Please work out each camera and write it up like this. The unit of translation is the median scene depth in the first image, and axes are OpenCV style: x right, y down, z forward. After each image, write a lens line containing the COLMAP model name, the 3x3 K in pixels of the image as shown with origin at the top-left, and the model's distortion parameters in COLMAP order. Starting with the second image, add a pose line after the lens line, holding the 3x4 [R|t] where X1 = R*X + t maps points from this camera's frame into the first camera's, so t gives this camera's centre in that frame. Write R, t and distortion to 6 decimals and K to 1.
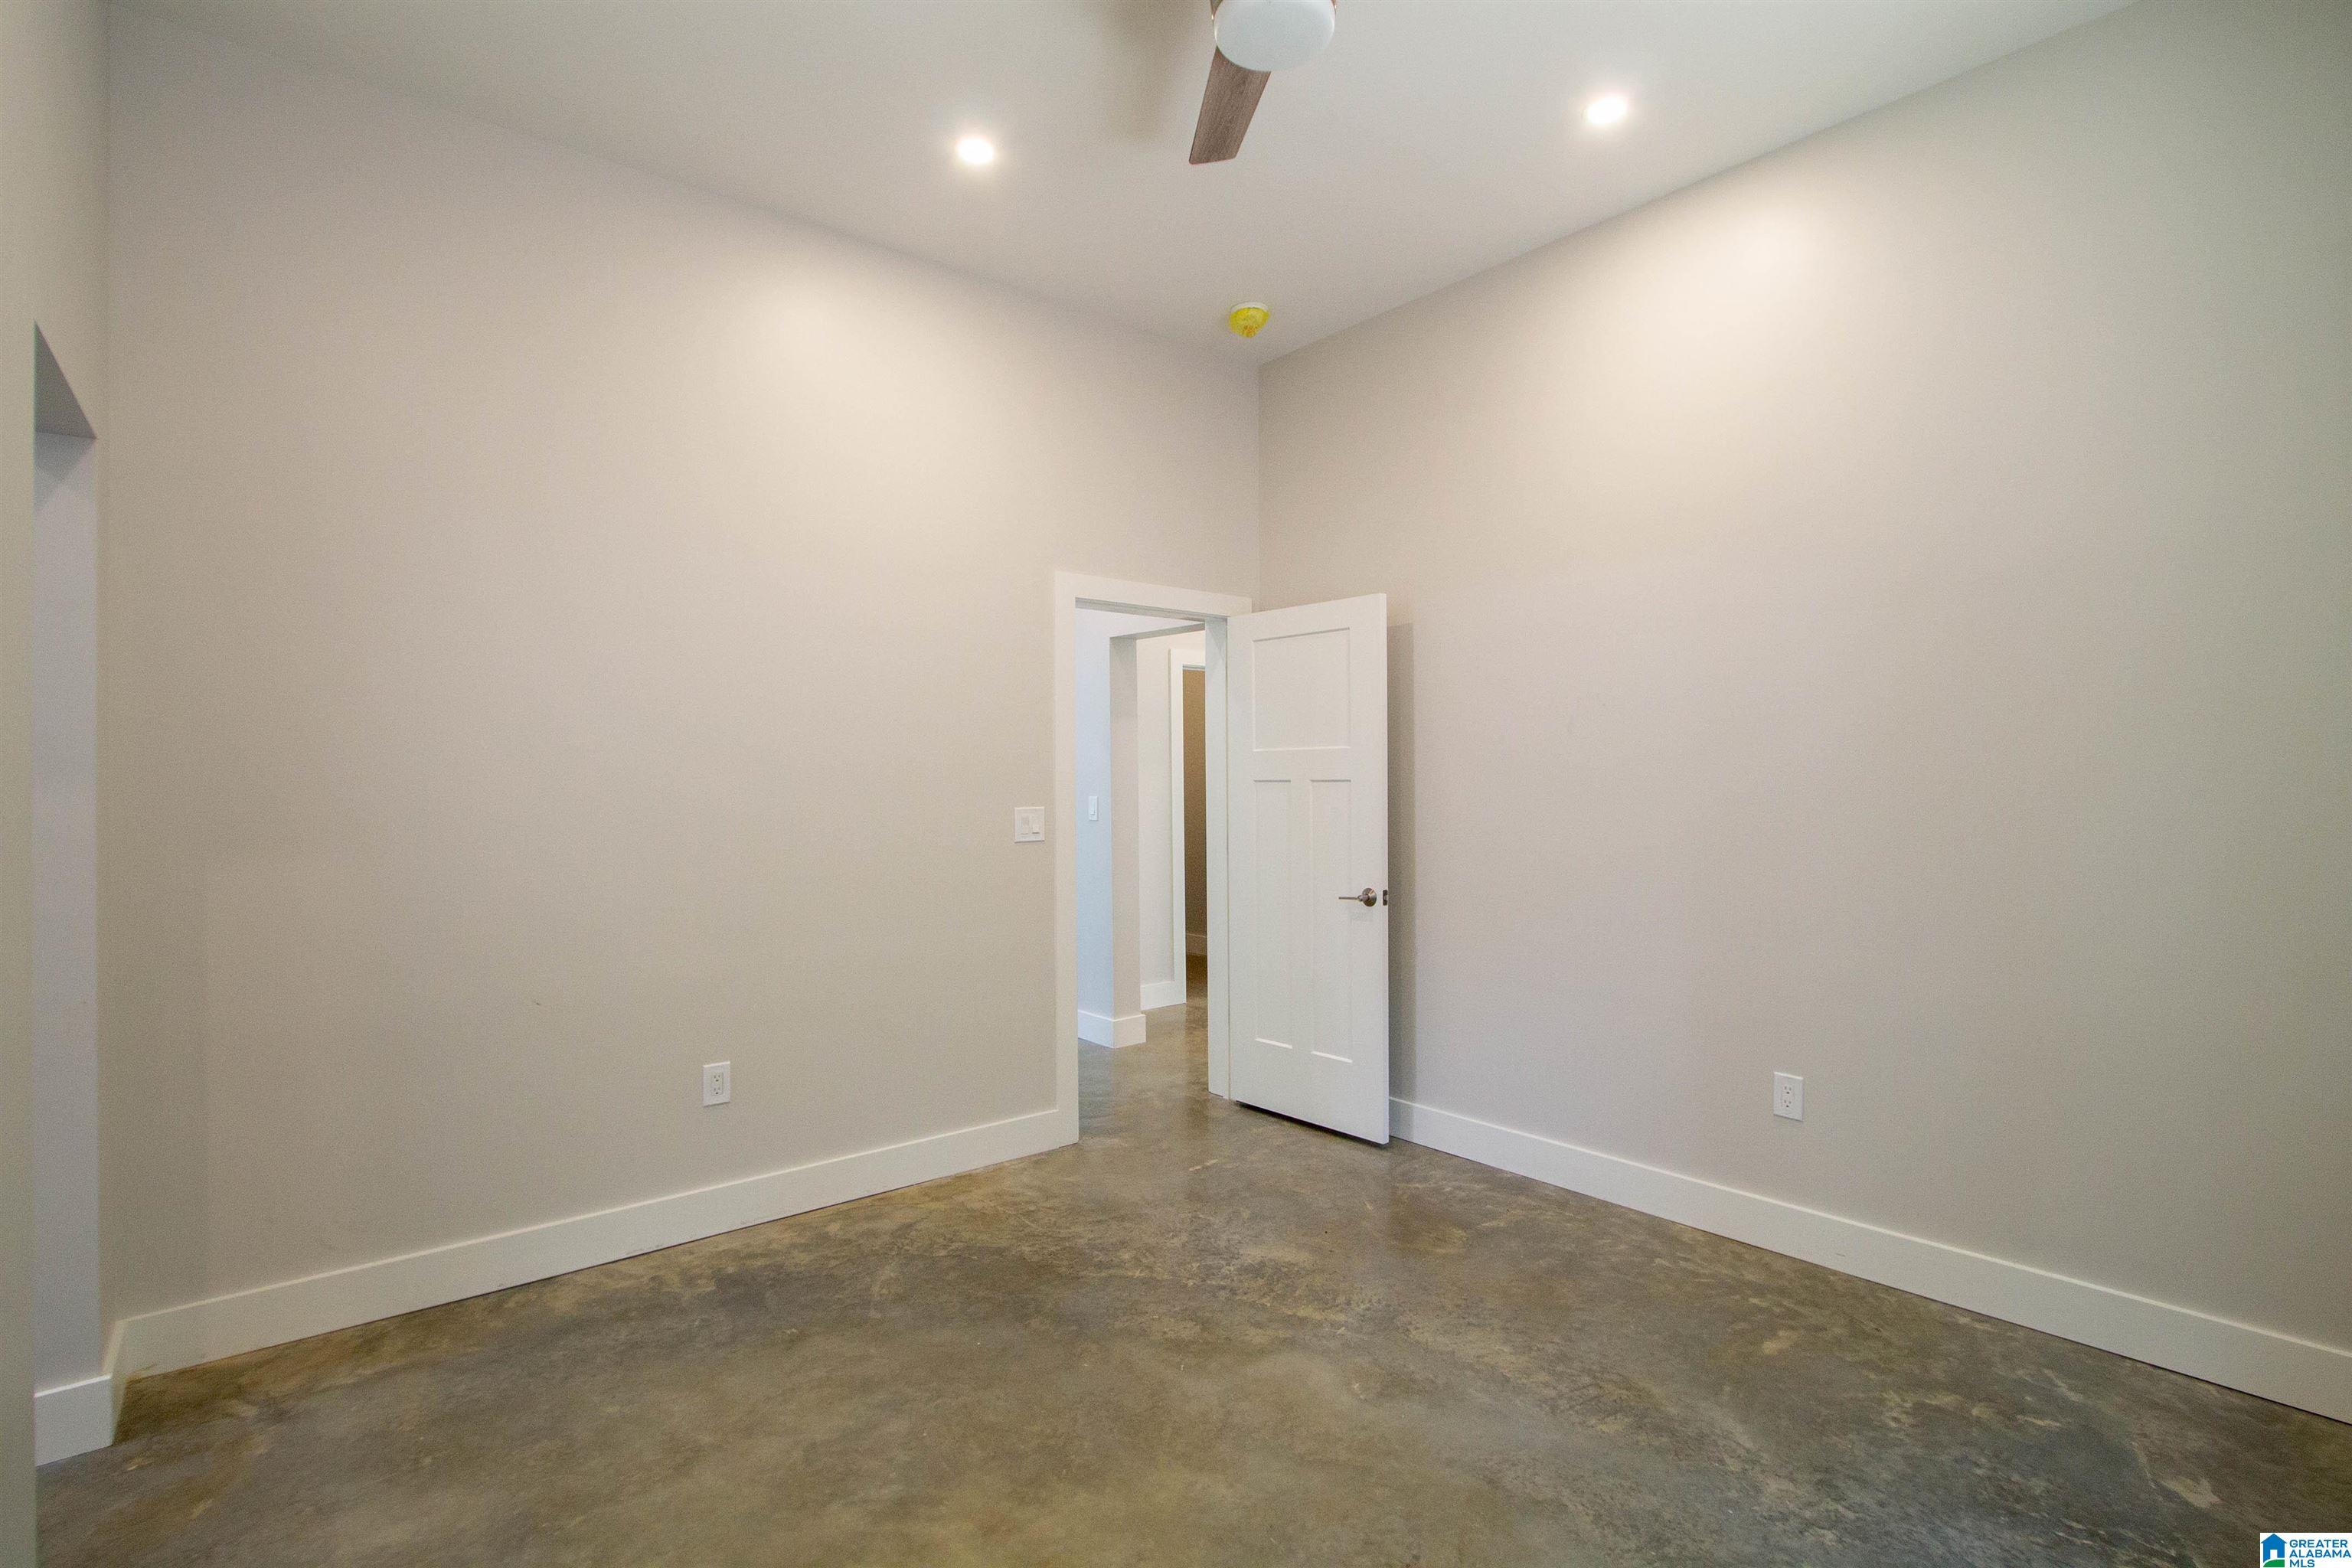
lens RADIAL K [[1103.0, 0, 1170.4], [0, 1103.0, 786.8], [0, 0, 1]] dist [-0.016249, 0.003621]
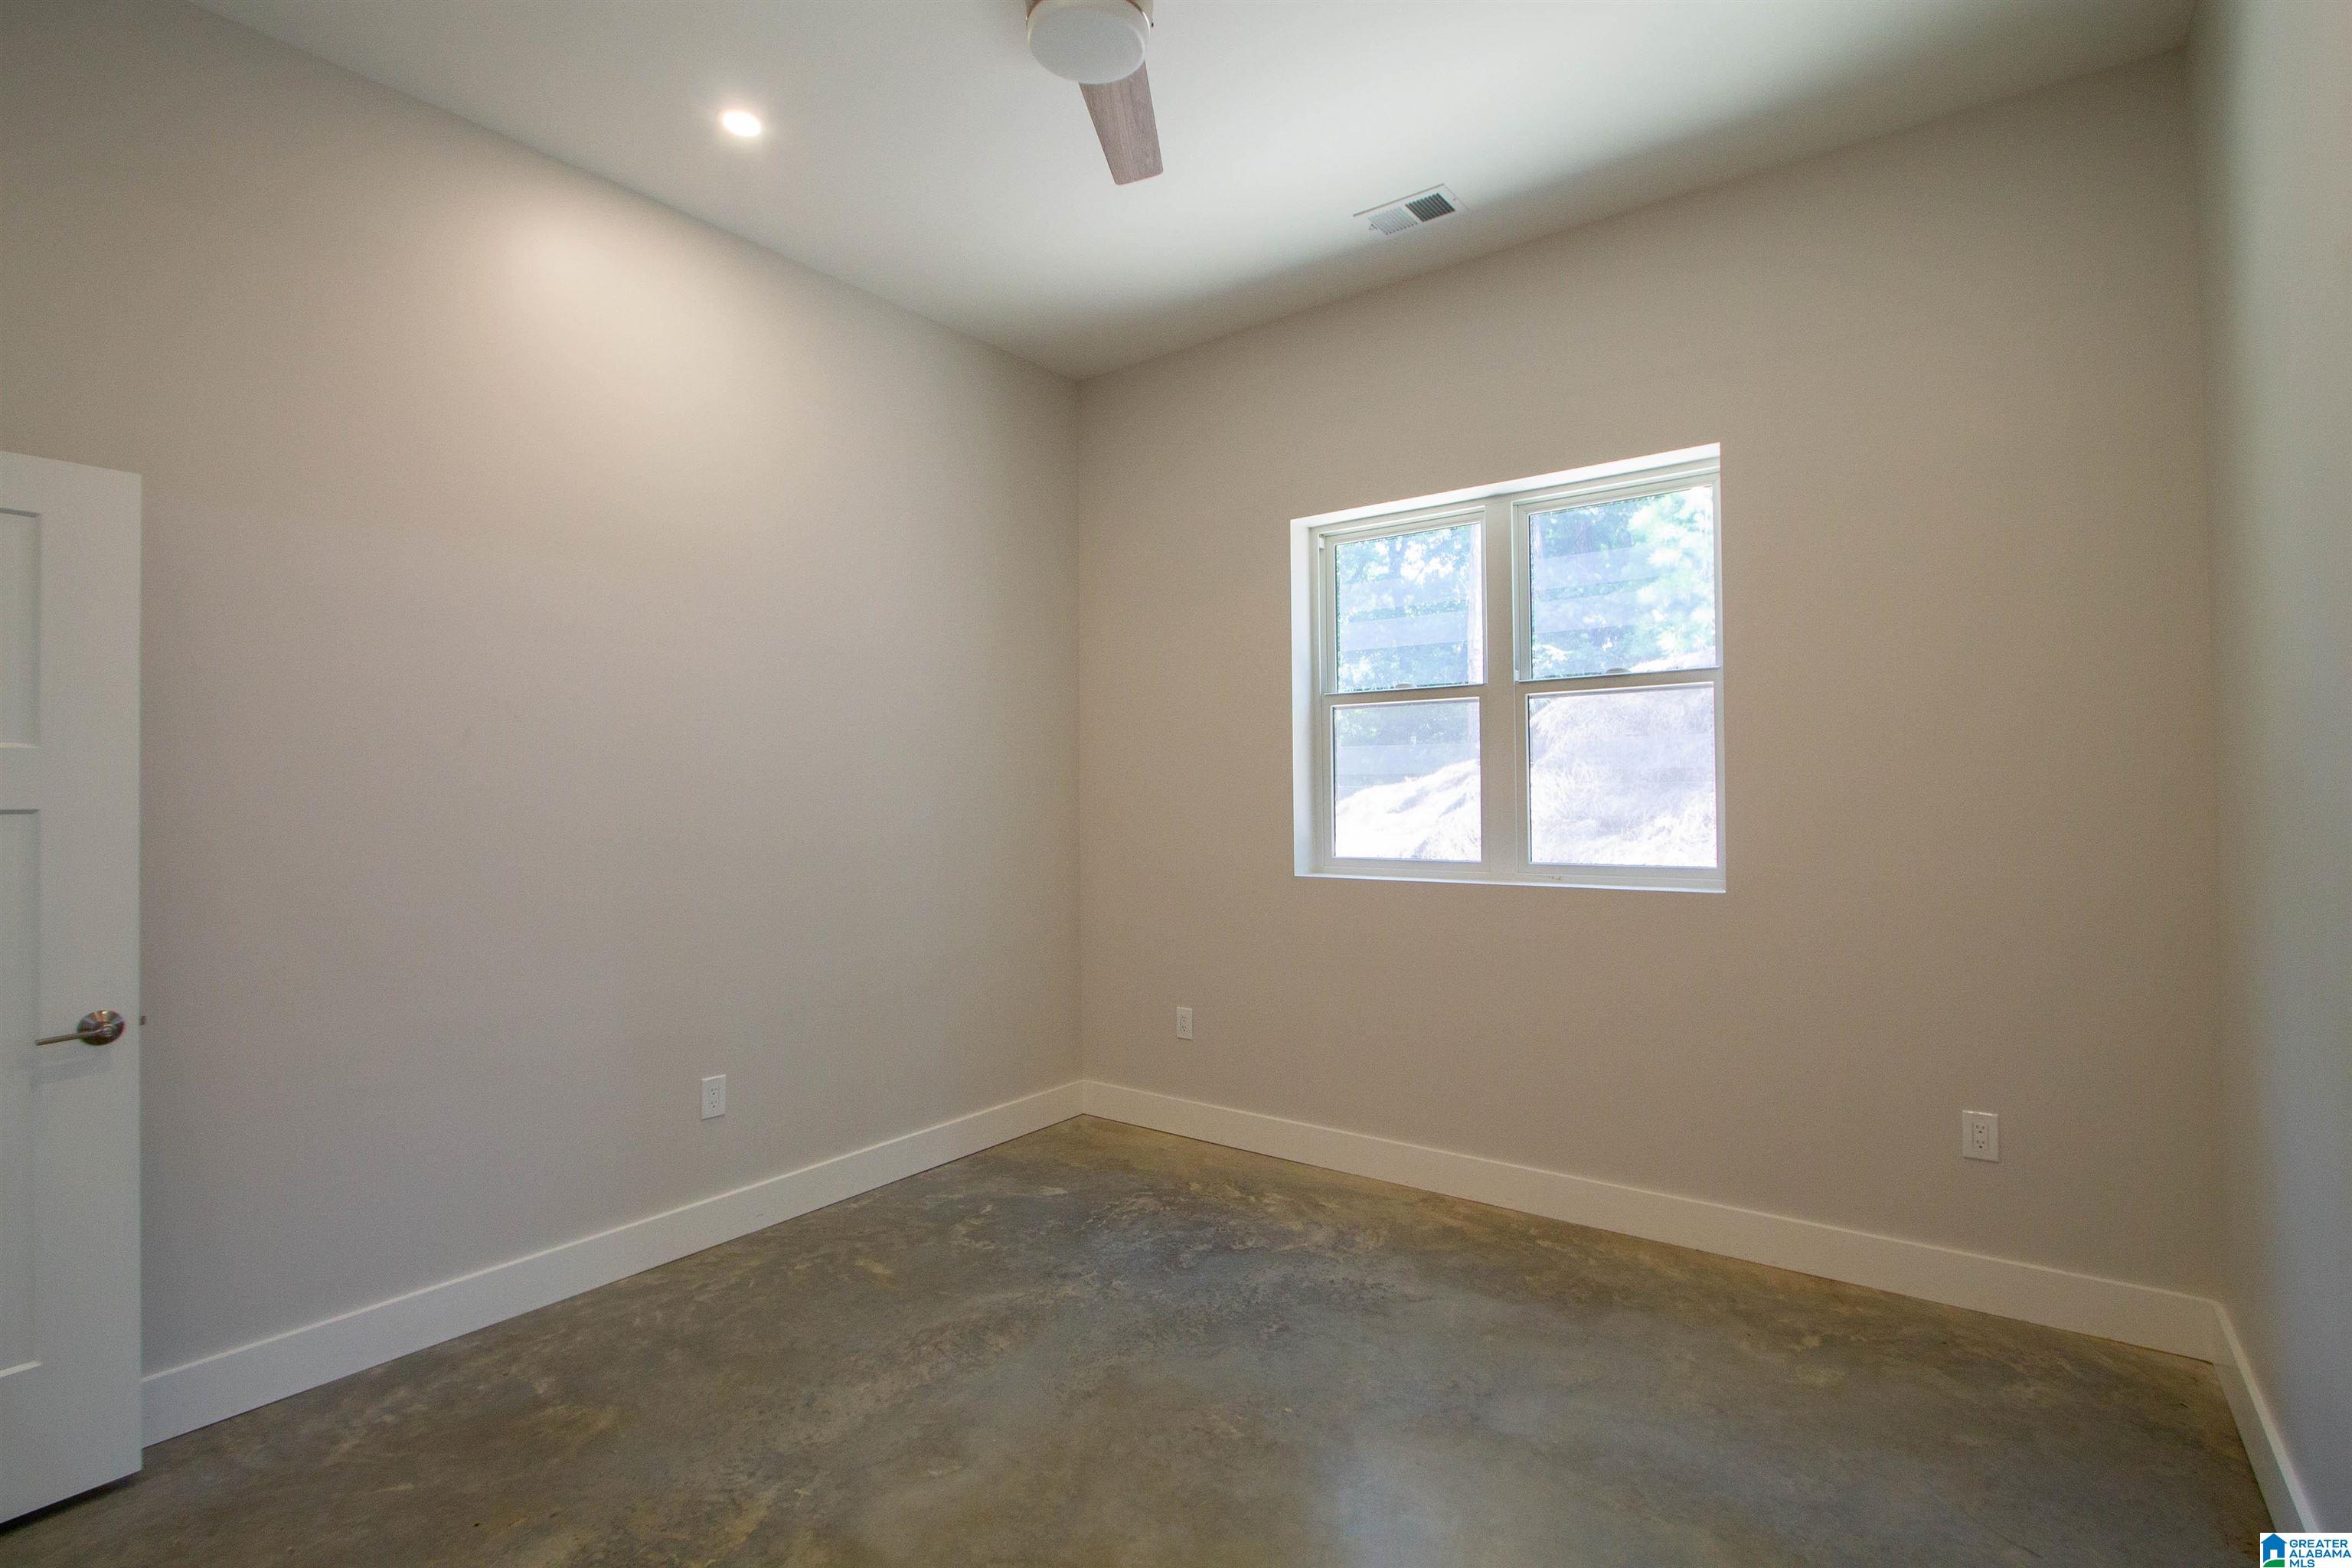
lens RADIAL K [[1103.0, 0, 1187.6], [0, 1103.0, 789.8], [0, 0, 1]] dist [-0.016249, 0.003621]
pose [[-0.240989, 0.016932, 0.970380, -0.648018], [0.020128, 0.999720, -0.012445, 0.001539], [-0.970319, 0.016533, -0.241262, 0.856977]]
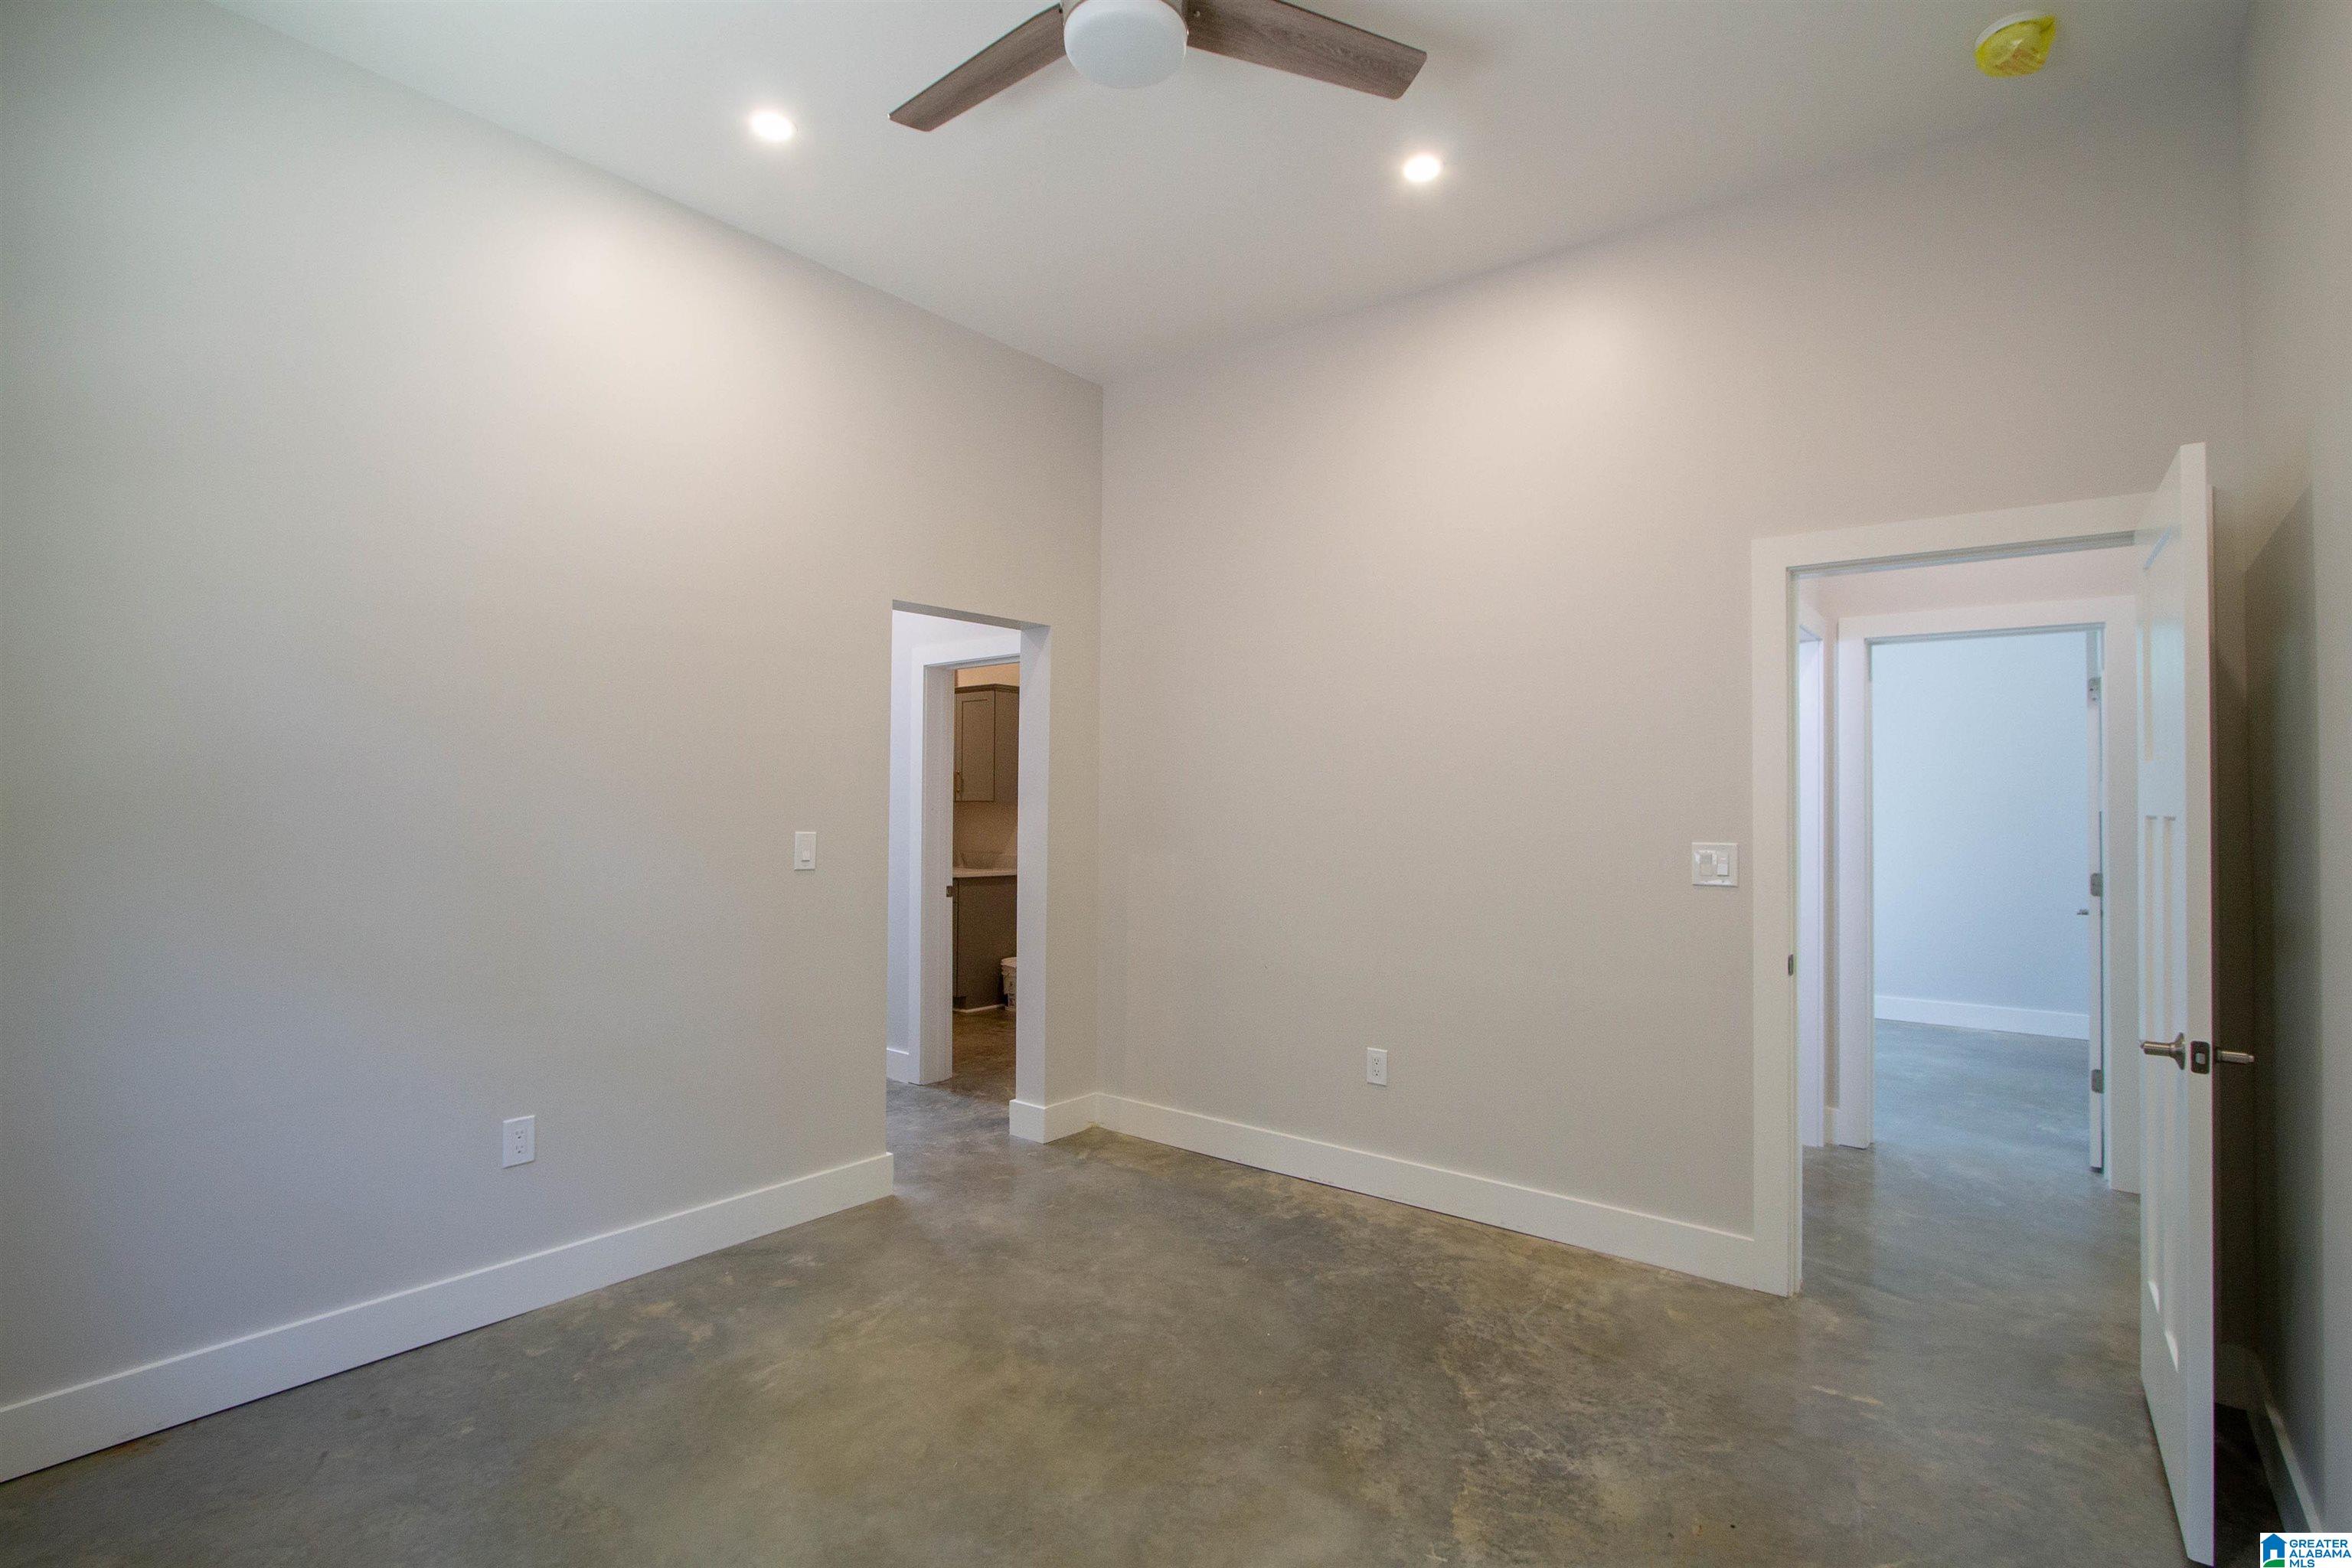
lens RADIAL K [[1103.0, 0, 1193.1], [0, 1103.0, 786.5], [0, 0, 1]] dist [-0.016249, 0.003621]
pose [[0.224892, -0.008900, -0.974343, 0.787275], [-0.014911, 0.999810, -0.012574, -0.010006], [0.974270, 0.017356, 0.224717, 0.626378]]
